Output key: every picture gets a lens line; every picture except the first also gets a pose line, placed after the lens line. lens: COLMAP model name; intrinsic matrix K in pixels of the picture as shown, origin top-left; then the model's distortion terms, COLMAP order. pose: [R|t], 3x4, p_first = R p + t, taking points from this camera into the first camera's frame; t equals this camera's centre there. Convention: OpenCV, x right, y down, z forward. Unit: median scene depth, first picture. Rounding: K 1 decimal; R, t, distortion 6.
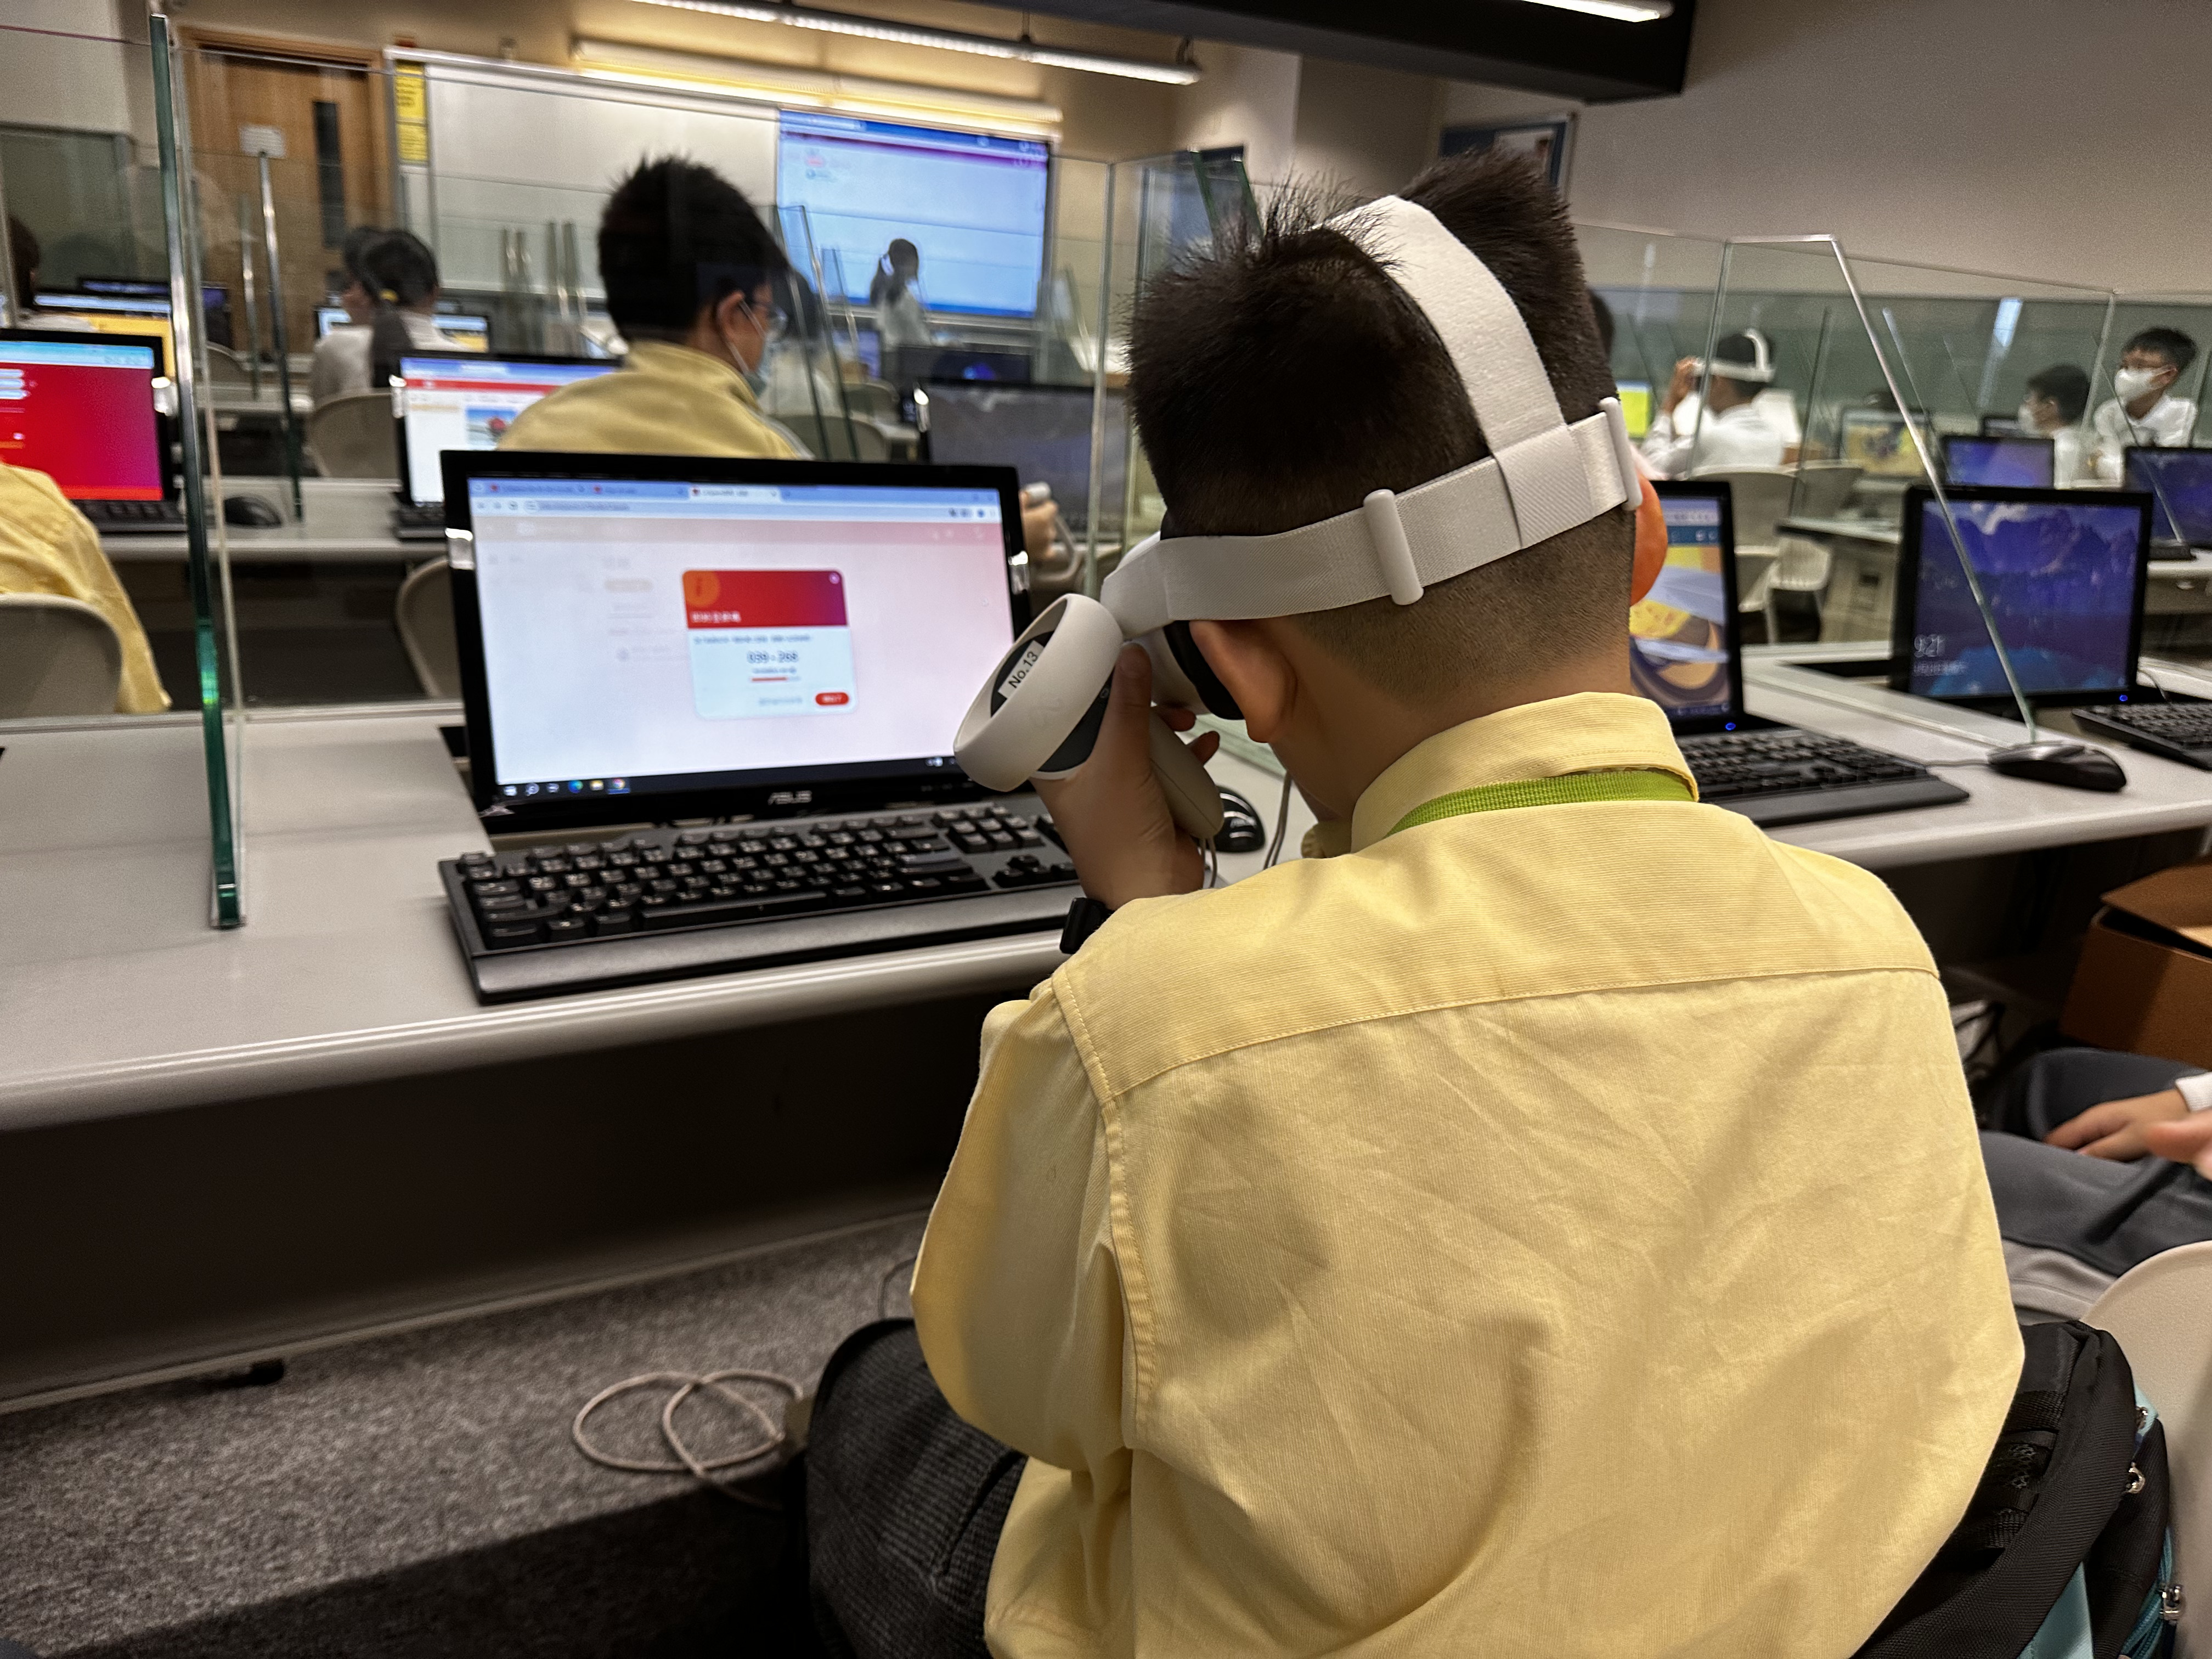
lens RADIAL K [[1573.9, 0, 1106.2], [0, 1573.9, 766.5], [0, 0, 1]] dist [-0.008214, -0.009699]
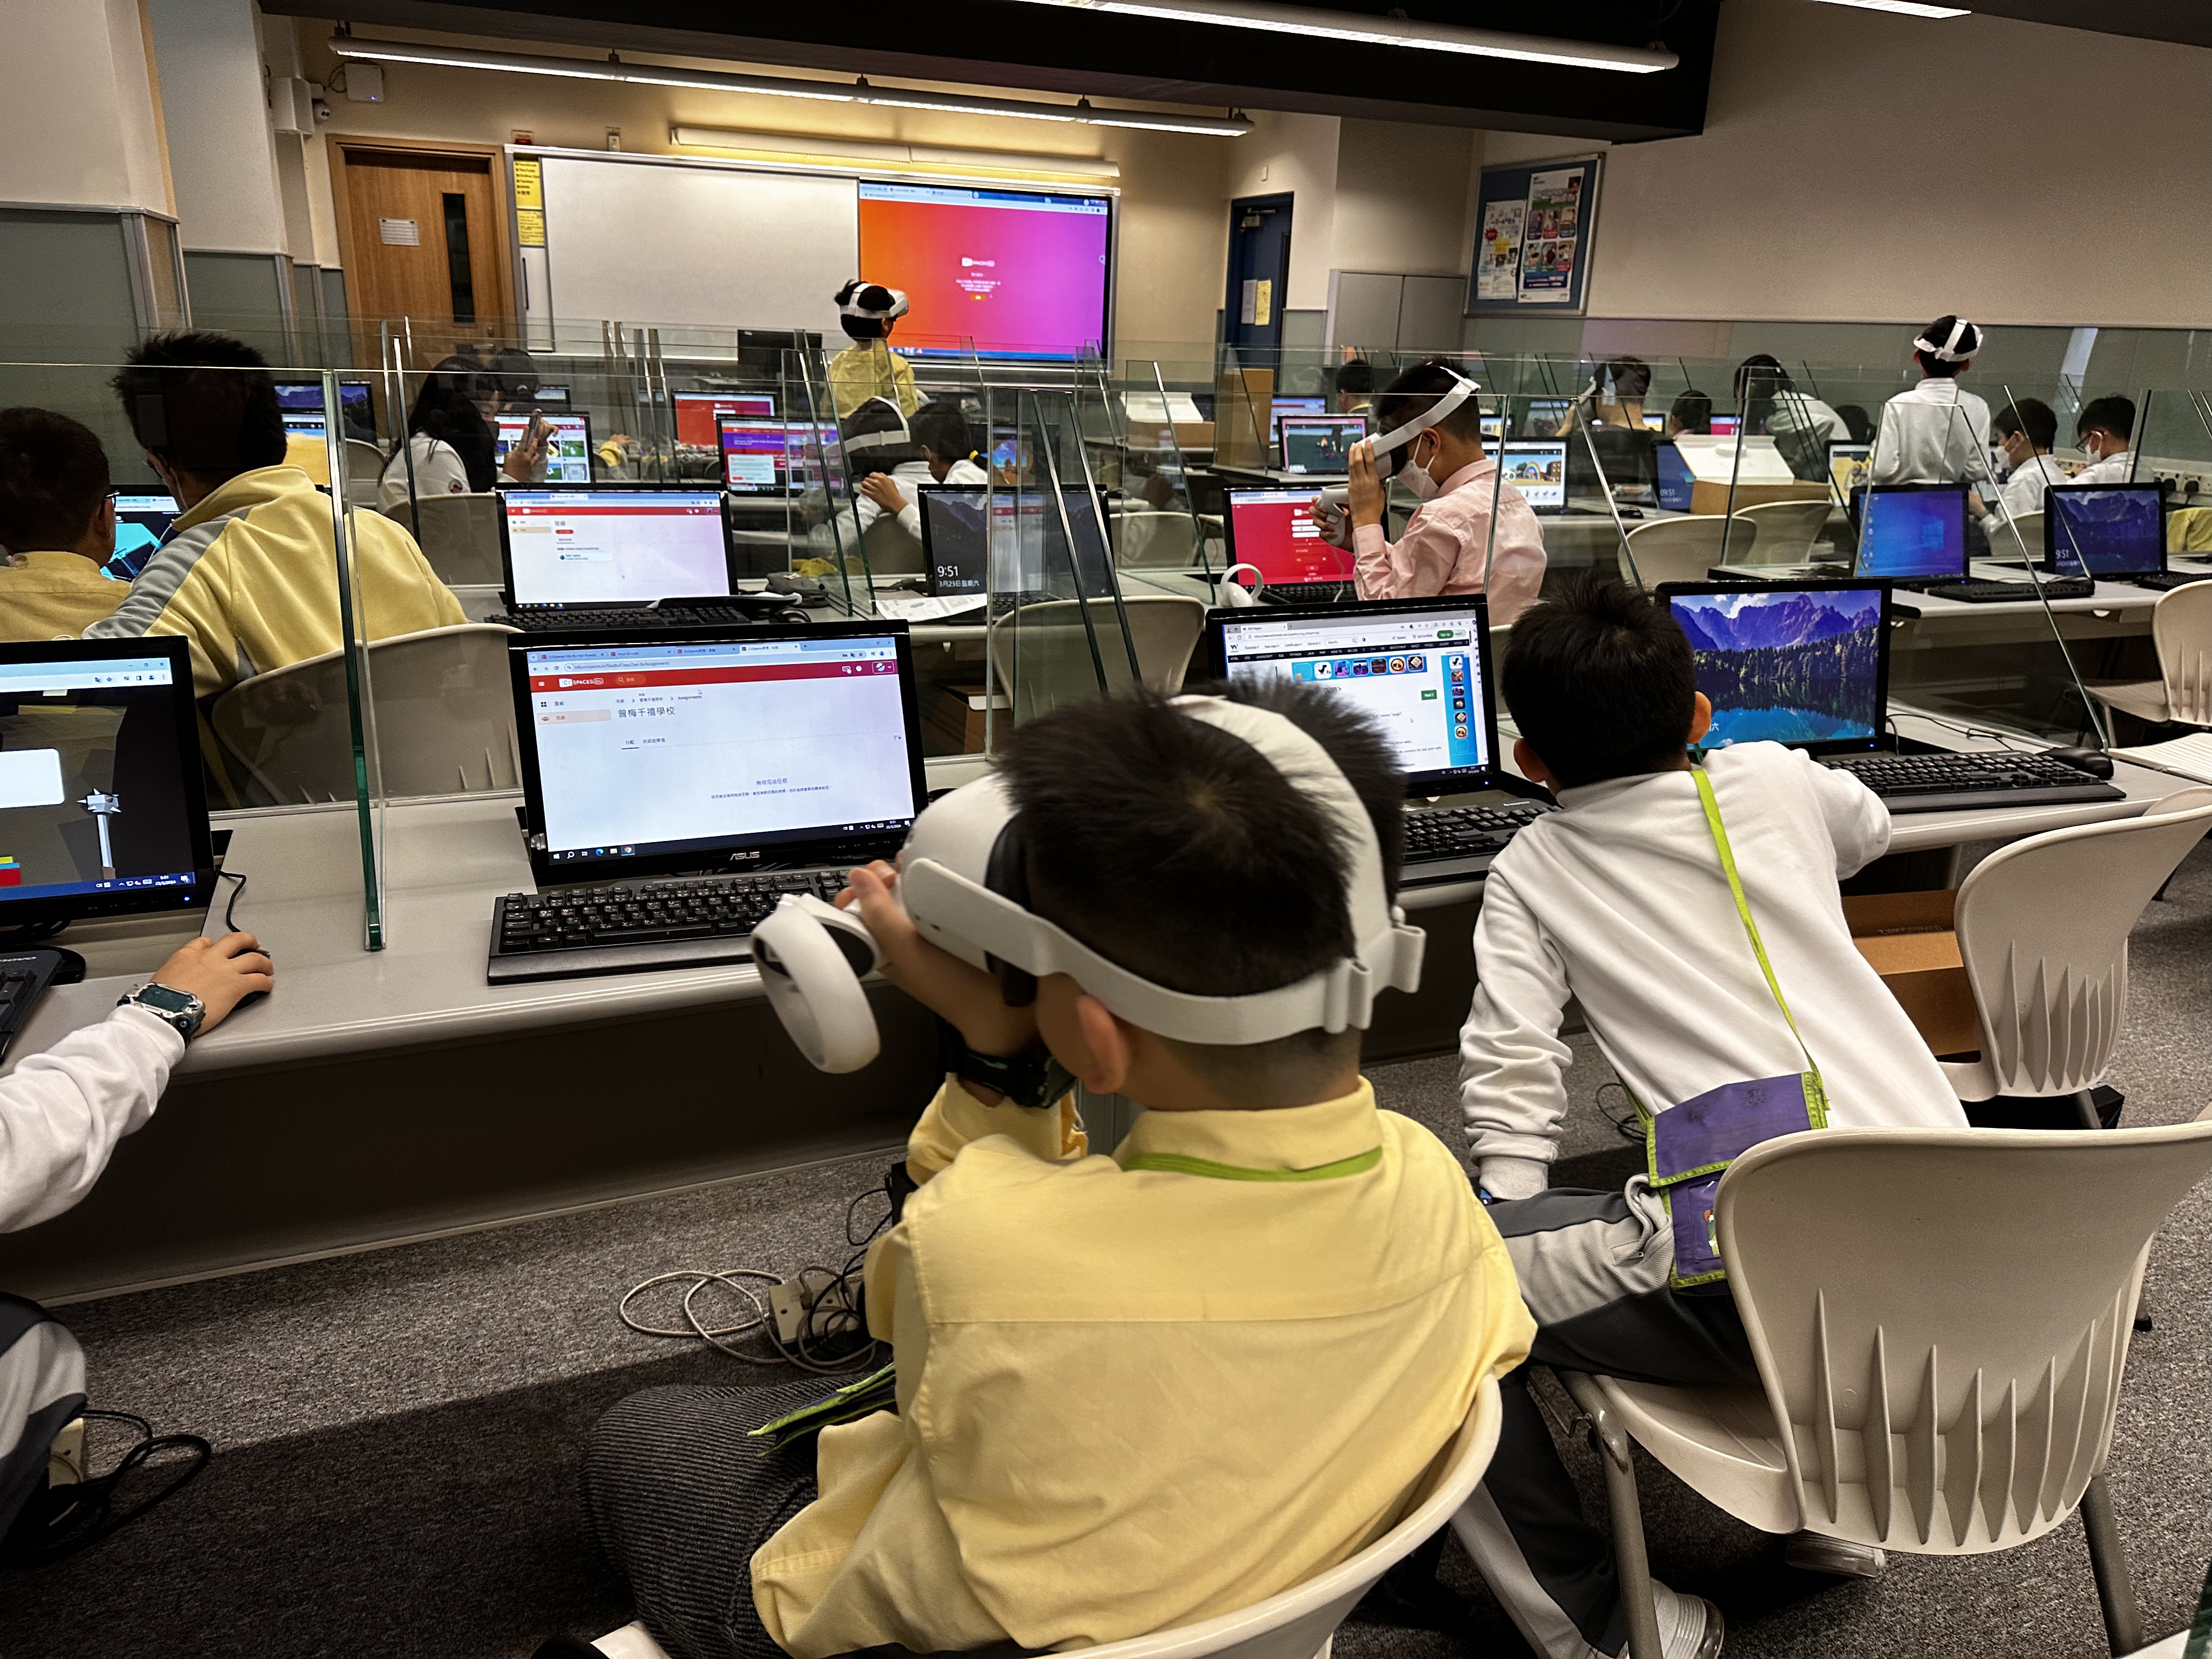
lens RADIAL K [[1575.4, 0, 1100.2], [0, 1575.4, 749.3], [0, 0, 1]] dist [0.051851, -0.084970]
pose [[0.996449, -0.015689, -0.082730, 0.200105], [0.014754, 0.999820, -0.011902, -0.045041], [0.082902, 0.010639, 0.996501, -0.353512]]
